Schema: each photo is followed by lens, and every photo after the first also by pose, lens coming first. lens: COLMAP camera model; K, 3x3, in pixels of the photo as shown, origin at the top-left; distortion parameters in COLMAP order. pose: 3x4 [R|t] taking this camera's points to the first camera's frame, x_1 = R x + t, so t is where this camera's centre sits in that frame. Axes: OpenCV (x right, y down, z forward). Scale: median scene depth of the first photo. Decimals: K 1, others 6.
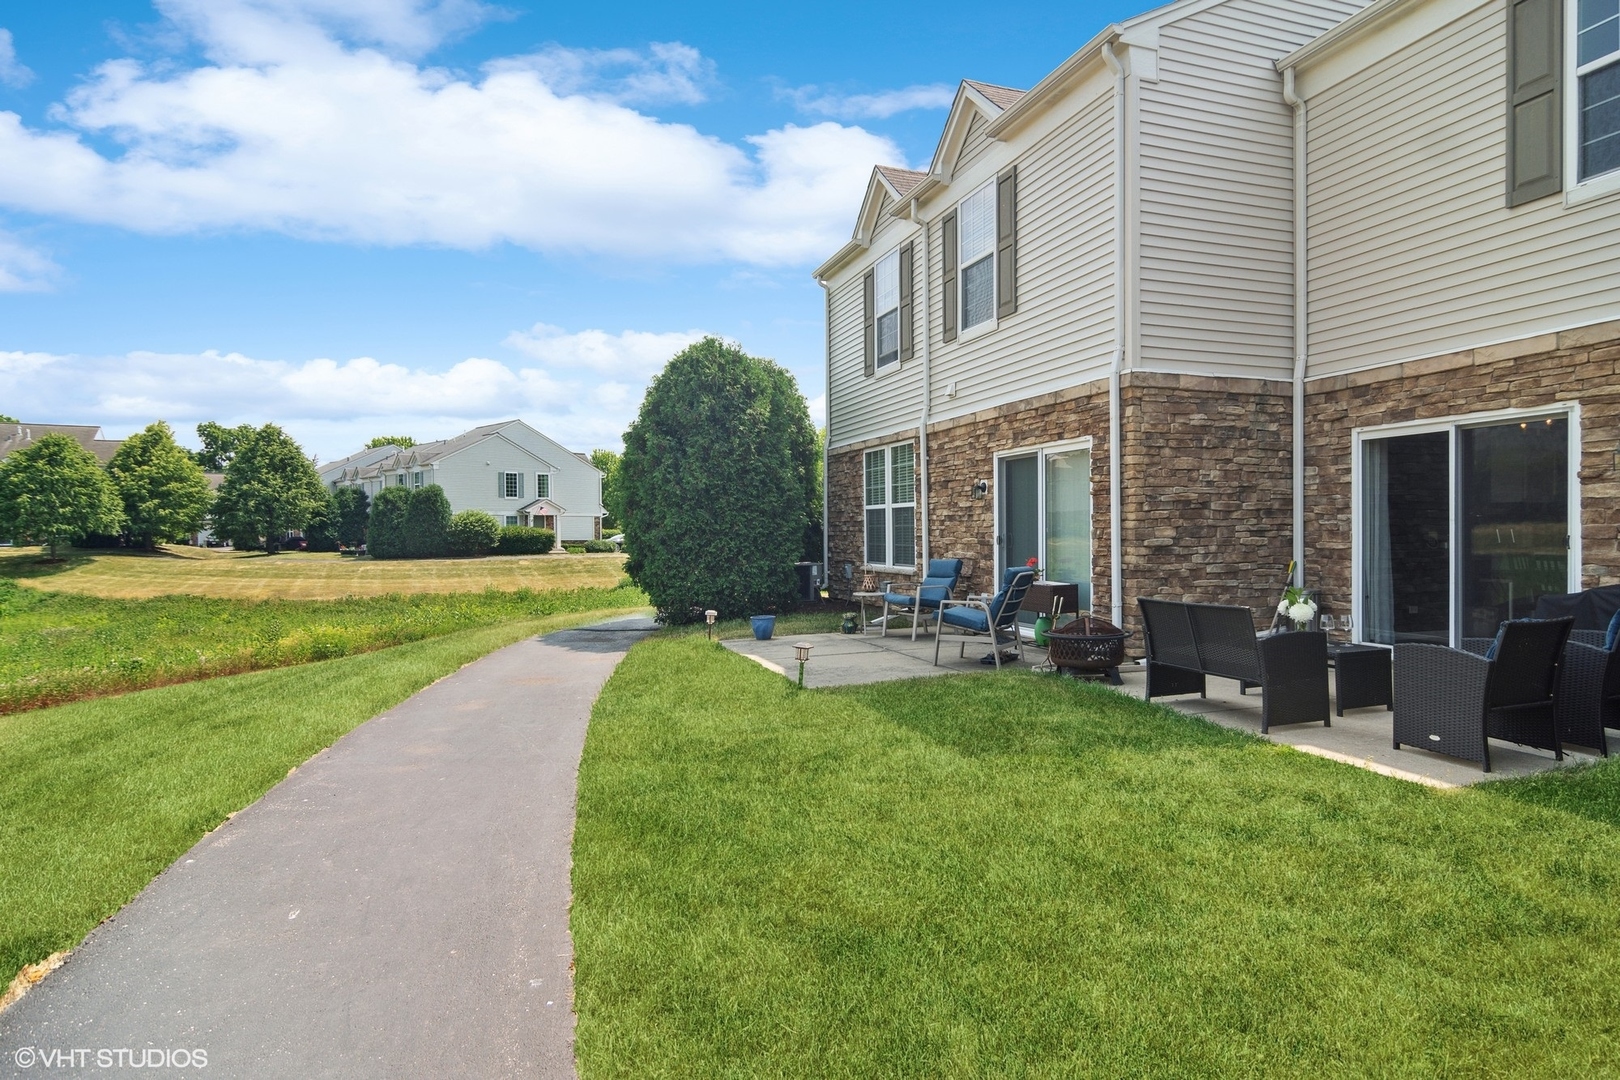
lens RADIAL K [[932.7, 0, 810.0], [0, 932.7, 540.0], [0, 0, 1]] dist [0.001240, 0.001029]
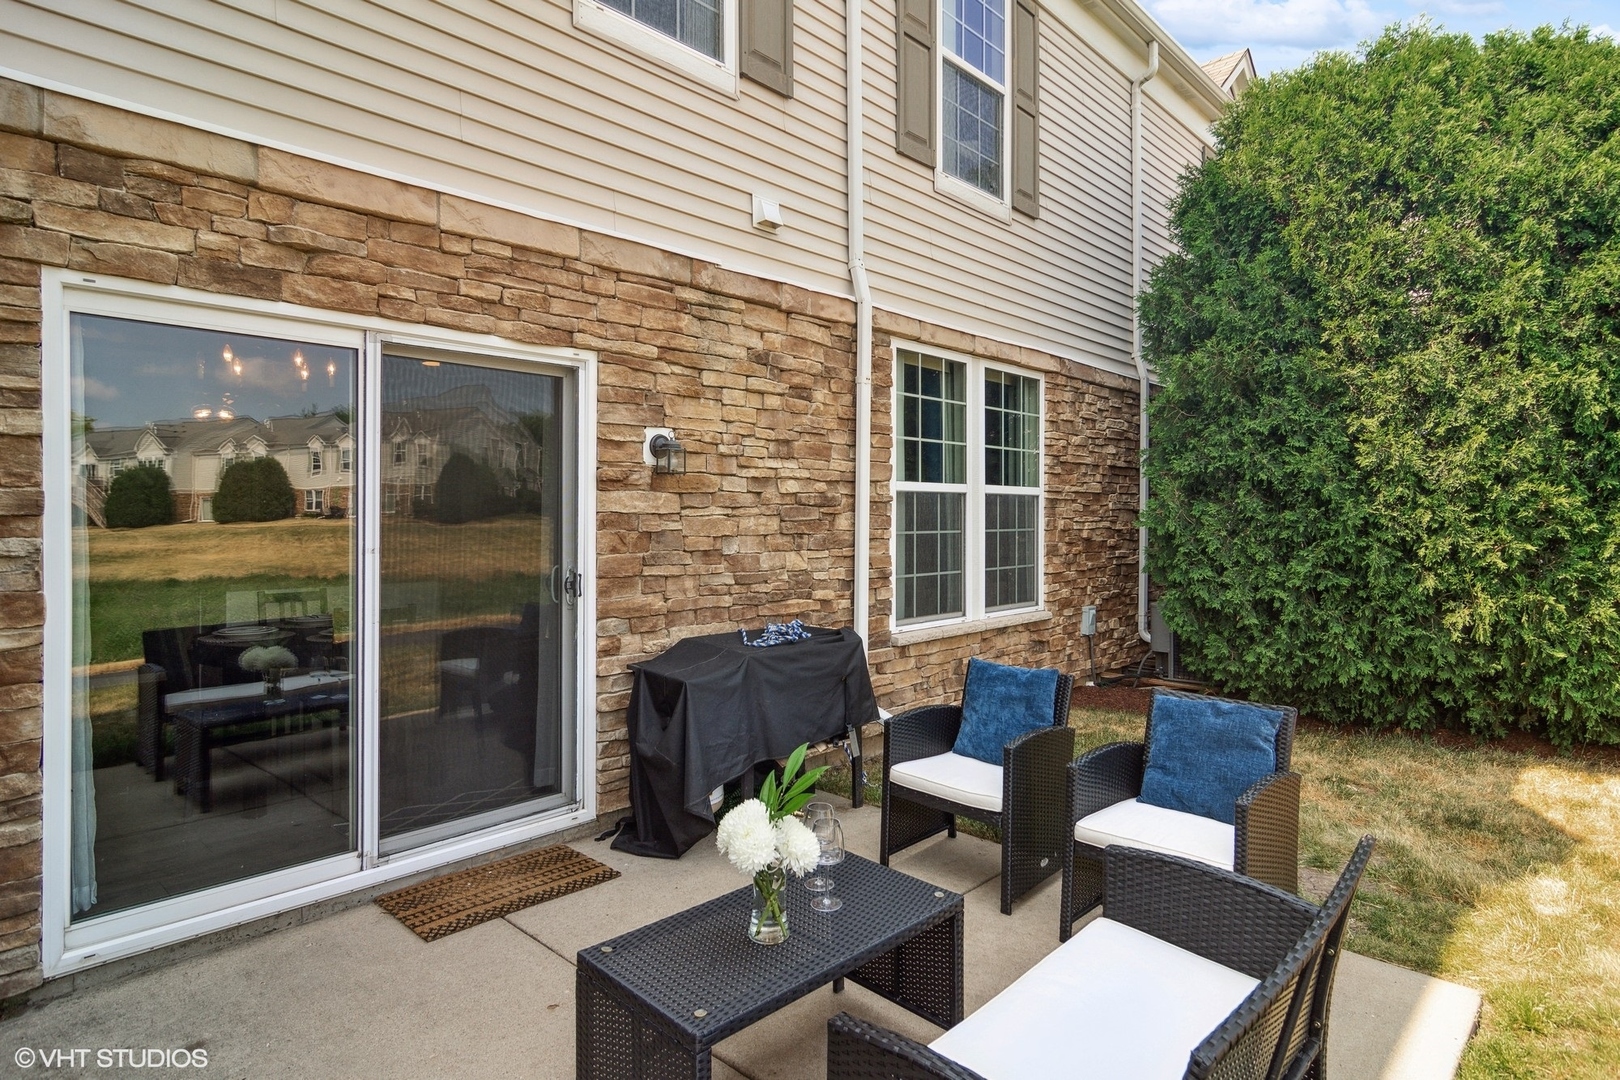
lens RADIAL K [[901.0, 0, 816.1], [0, 901.0, 513.2], [0, 0, 1]] dist [0.000394, 0.001132]
pose [[-0.480845, 0.004428, 0.876795, 0.189708], [0.005875, 0.999981, -0.001828, -0.034309], [-0.876786, 0.004272, -0.480862, 0.936038]]
